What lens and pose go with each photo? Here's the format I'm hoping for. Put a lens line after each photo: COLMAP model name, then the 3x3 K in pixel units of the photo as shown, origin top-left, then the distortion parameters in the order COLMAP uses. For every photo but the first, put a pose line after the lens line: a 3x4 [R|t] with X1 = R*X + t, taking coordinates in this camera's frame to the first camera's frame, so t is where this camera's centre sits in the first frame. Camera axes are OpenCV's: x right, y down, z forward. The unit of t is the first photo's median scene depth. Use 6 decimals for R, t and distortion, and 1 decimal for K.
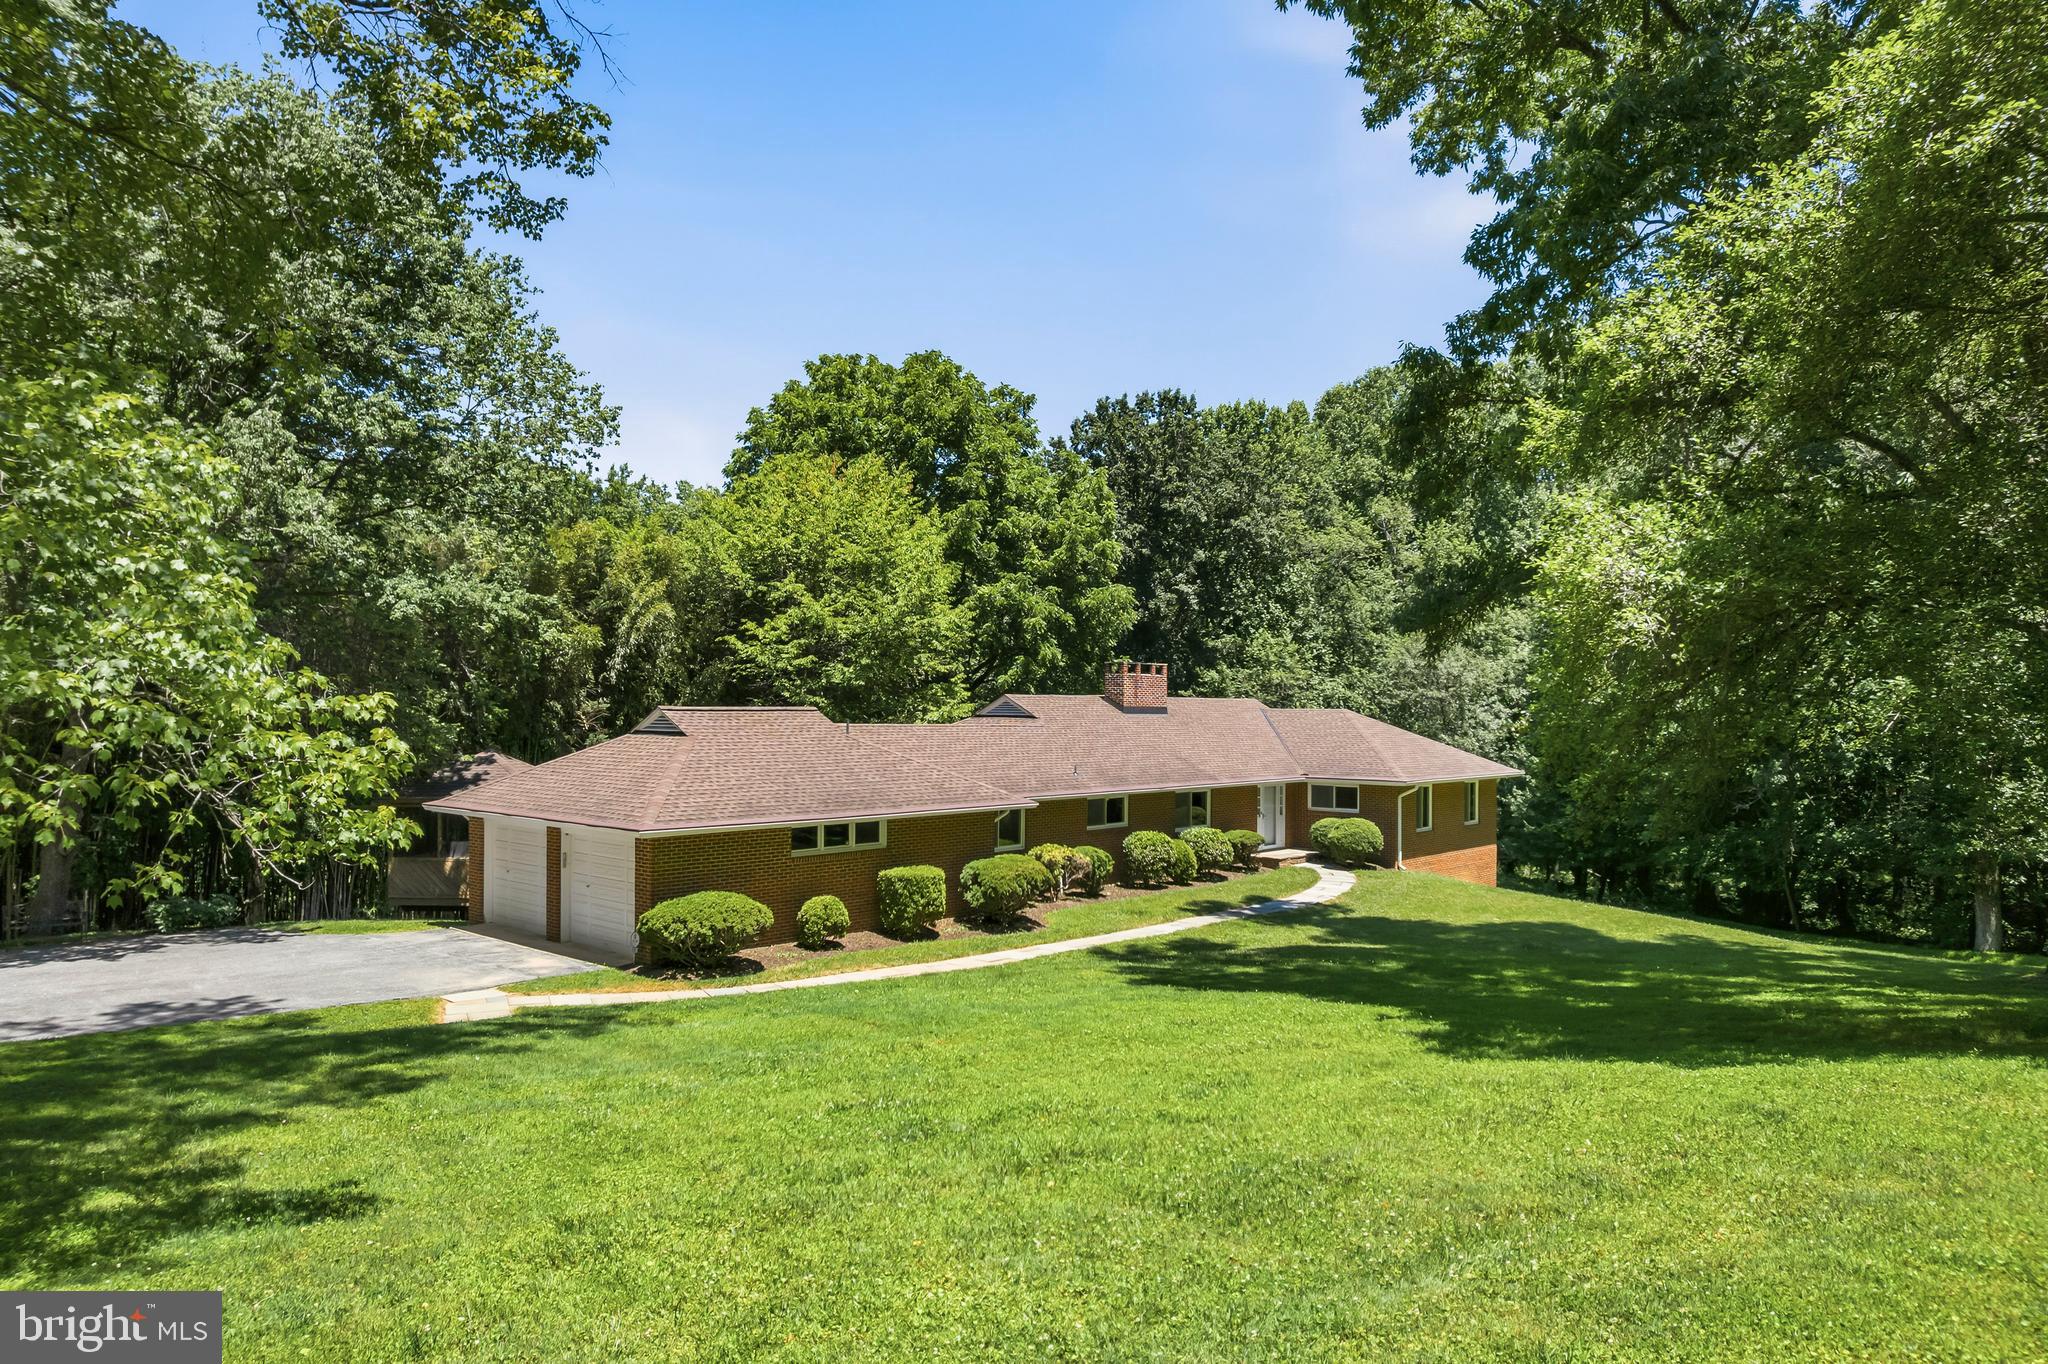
lens RADIAL K [[1392.1, 0, 1023.6], [0, 1392.1, 671.5], [0, 0, 1]] dist [-0.077113, 0.074161]
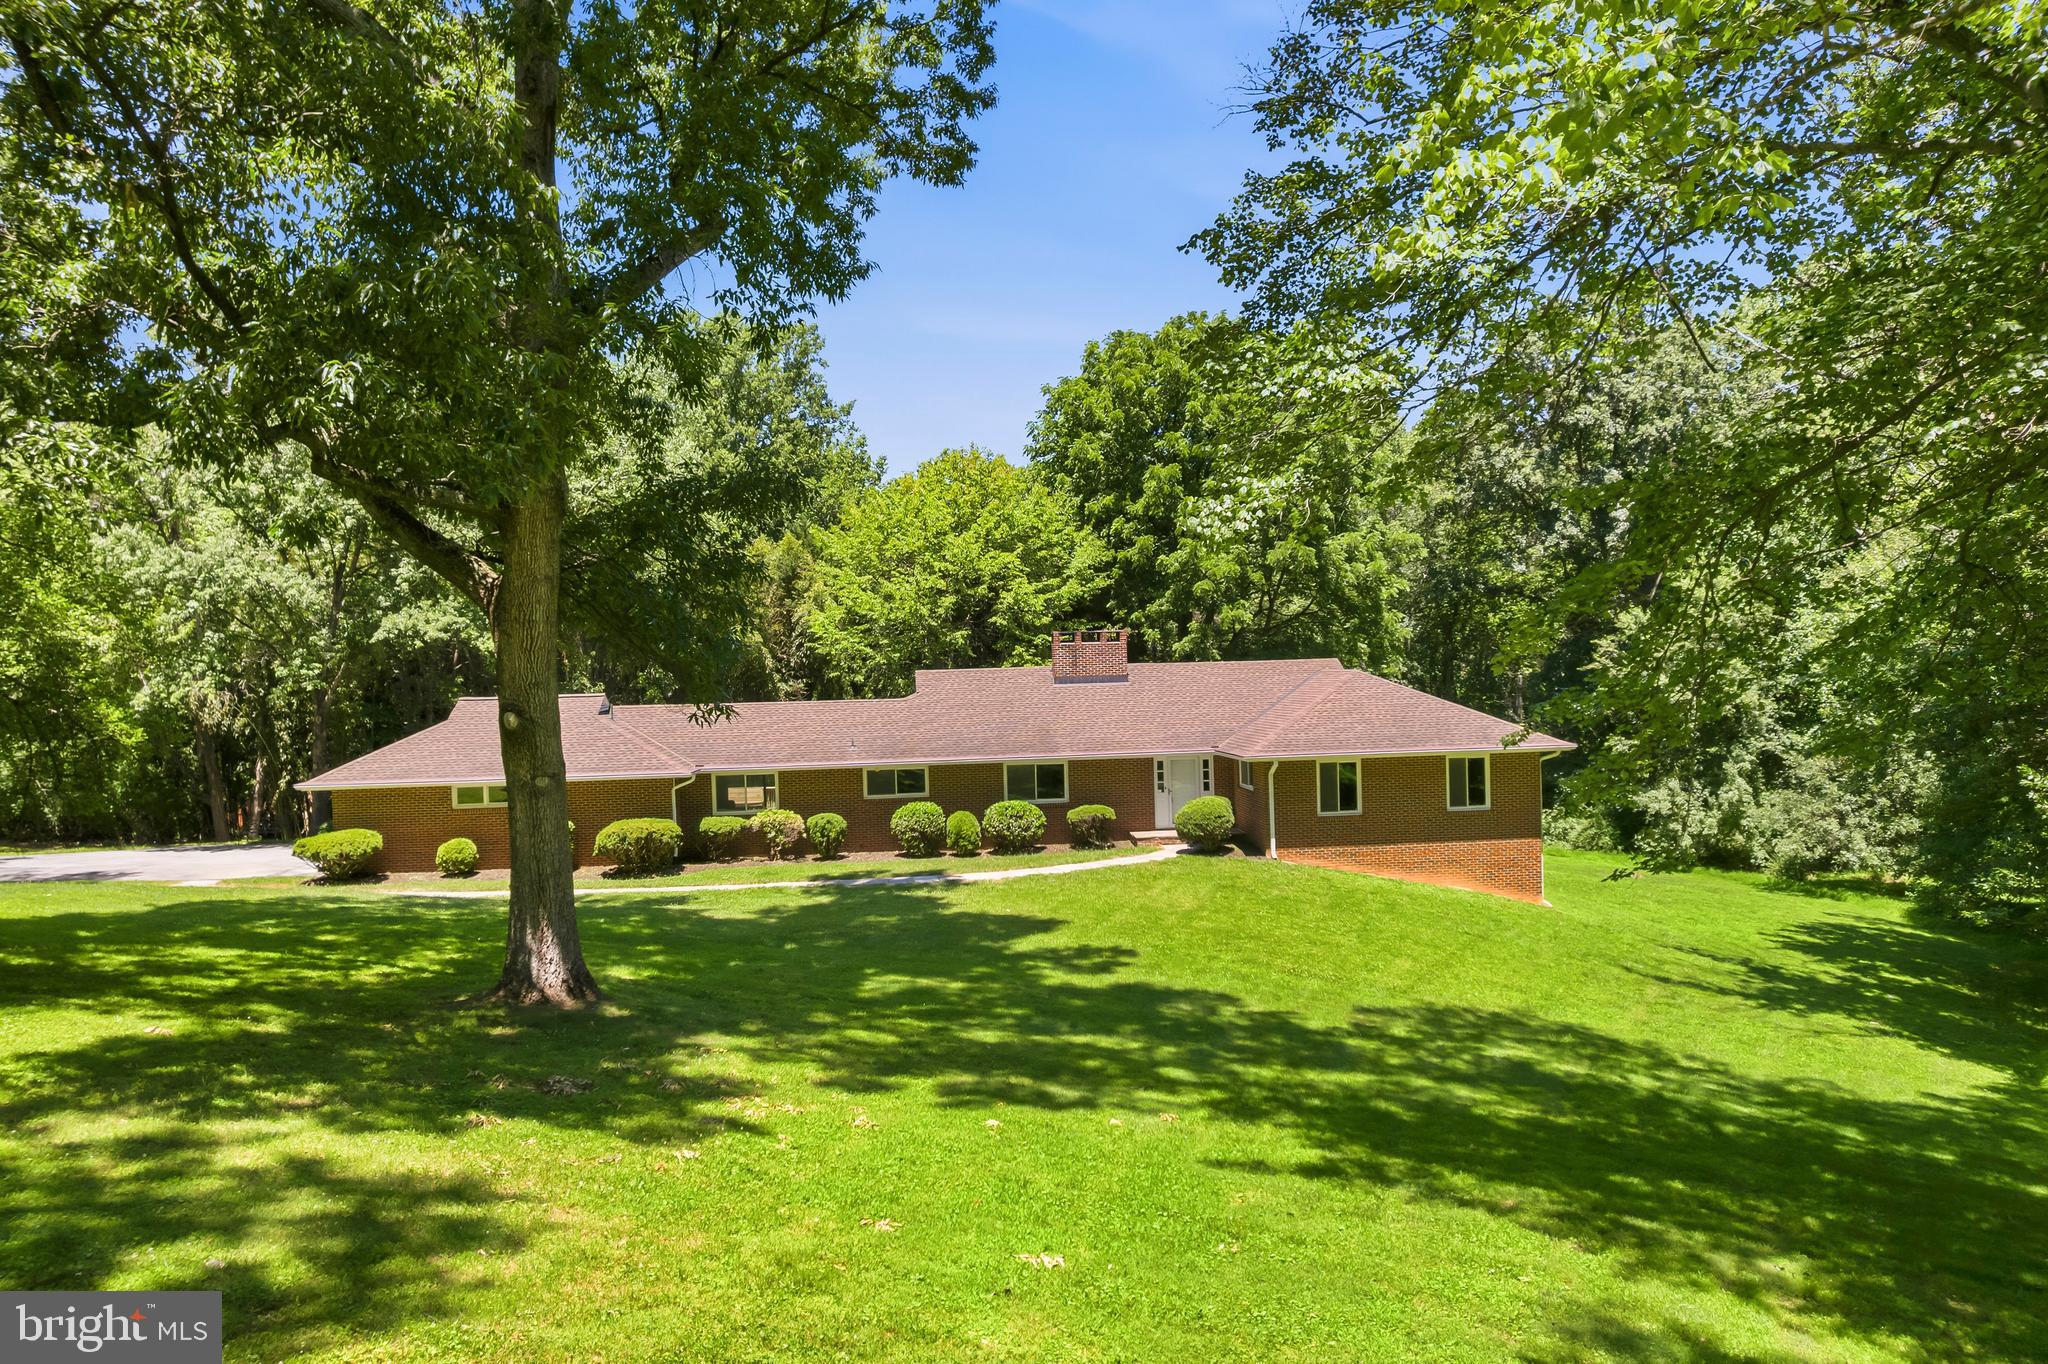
lens RADIAL K [[1392.1, 0, 1026.3], [0, 1392.1, 696.6], [0, 0, 1]] dist [-0.077113, 0.074161]
pose [[0.723606, -0.012199, -0.690106, 0.742311], [0.051323, 0.998027, 0.036172, 0.001971], [0.688303, -0.061593, 0.722804, 0.259876]]
